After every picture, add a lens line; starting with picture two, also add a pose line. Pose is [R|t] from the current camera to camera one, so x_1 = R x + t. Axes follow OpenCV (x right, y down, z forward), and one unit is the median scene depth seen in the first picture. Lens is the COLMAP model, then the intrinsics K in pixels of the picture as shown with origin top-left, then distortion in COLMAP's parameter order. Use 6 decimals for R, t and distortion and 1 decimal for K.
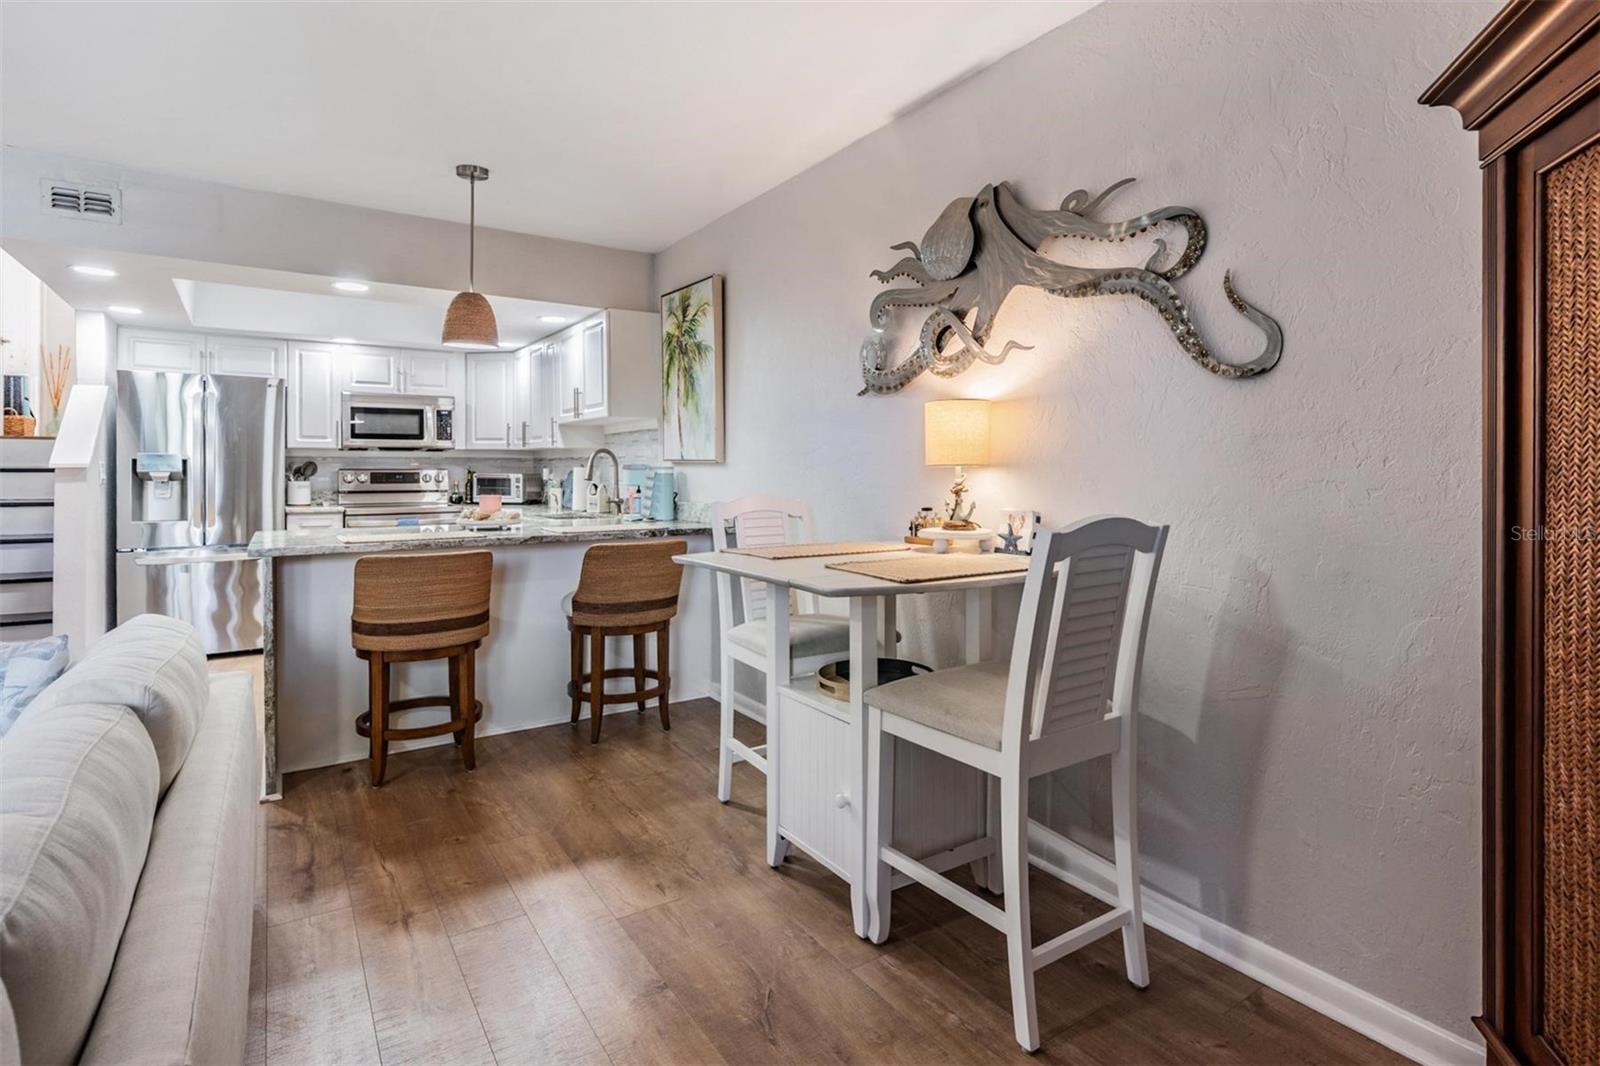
lens RADIAL K [[794.9, 0, 802.2], [0, 794.9, 473.7], [0, 0, 1]] dist [-0.002024, 0.001575]
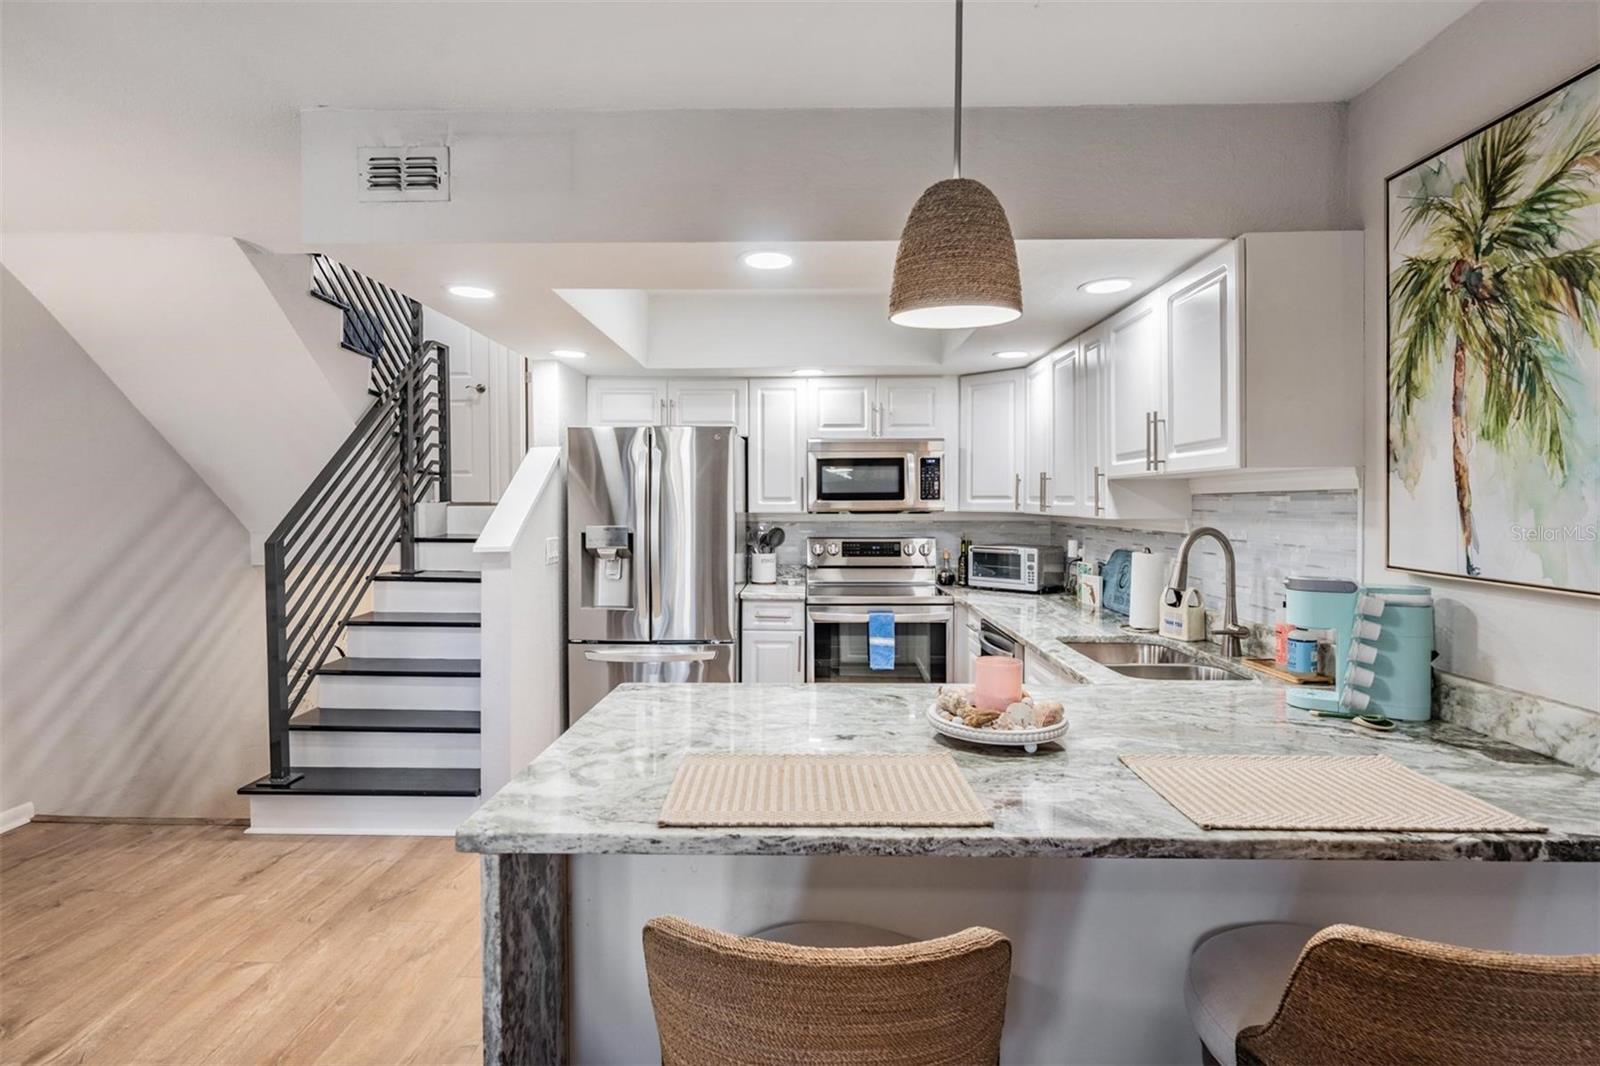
lens RADIAL K [[794.9, 0, 793.6], [0, 794.9, 515.5], [0, 0, 1]] dist [-0.002024, 0.001575]
pose [[0.817579, 0.007365, -0.575769, -0.206098], [-0.001865, 0.999947, 0.010141, -0.052367], [0.575813, -0.007217, 0.817549, 0.509965]]
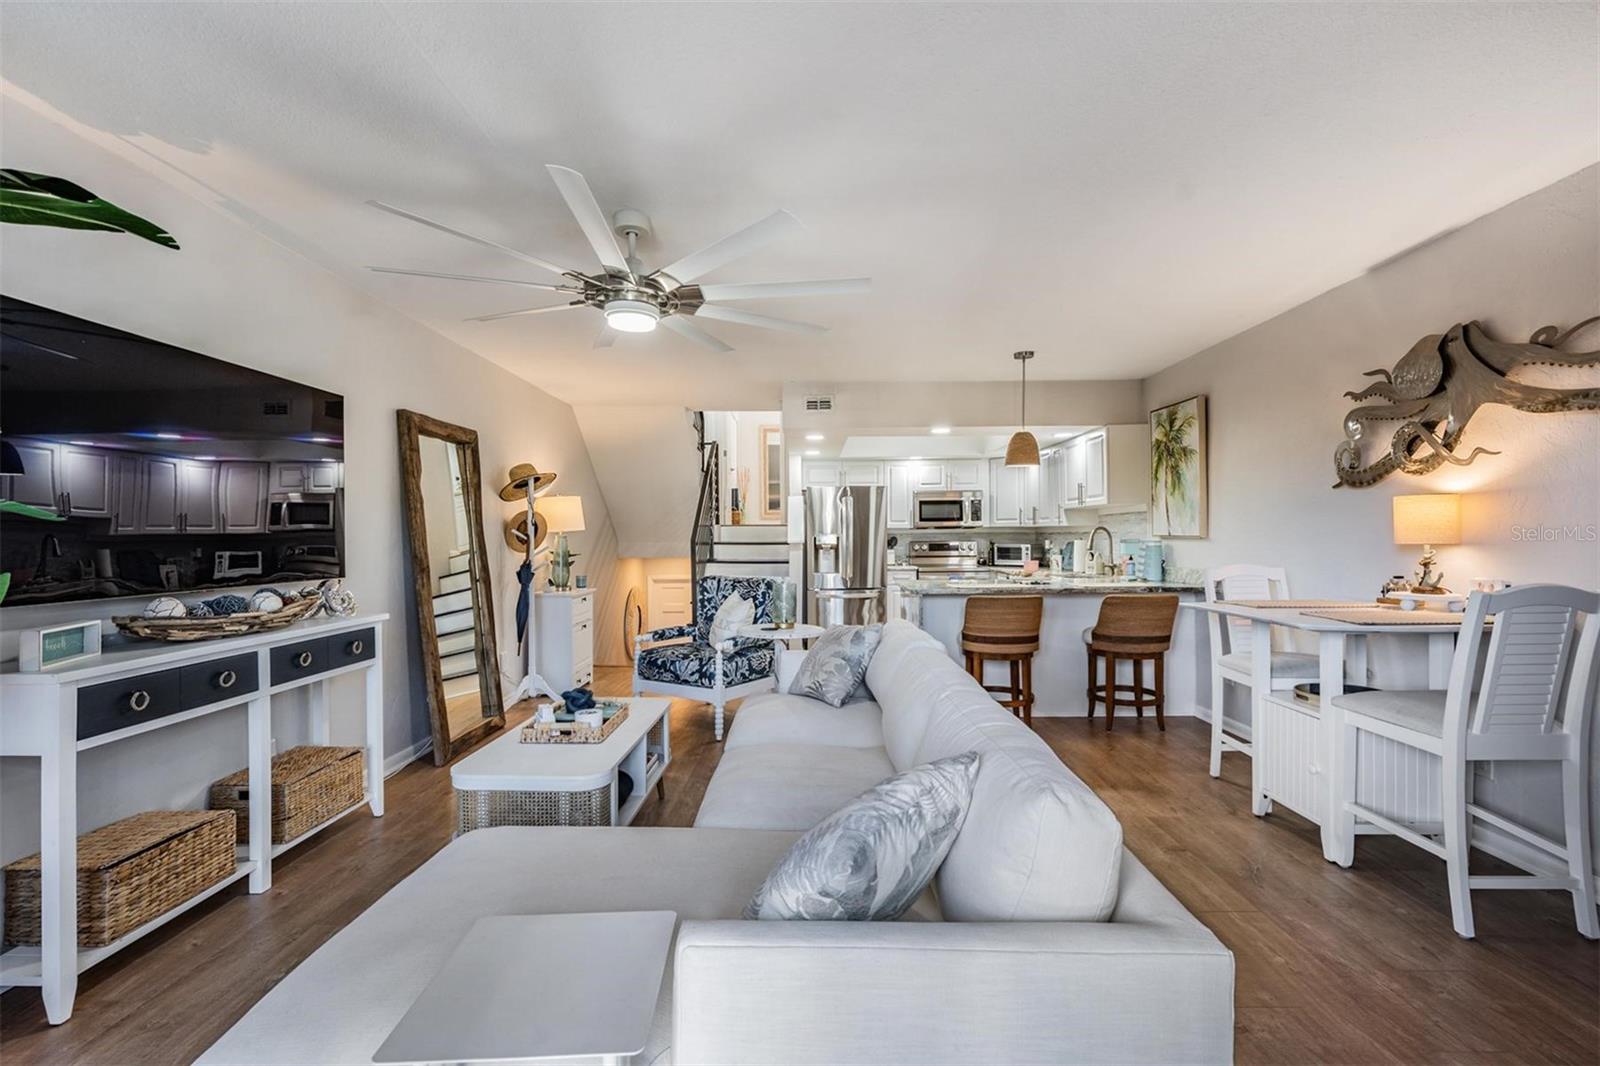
lens RADIAL K [[688.5, 0, 800.2], [0, 688.5, 543.5], [0, 0, 1]] dist [0.000781, -0.000344]
pose [[0.820289, -0.001811, -0.571947, 0.000052], [0.005083, 0.999979, 0.004124, -0.012547], [0.571927, -0.006290, 0.820281, -0.300712]]
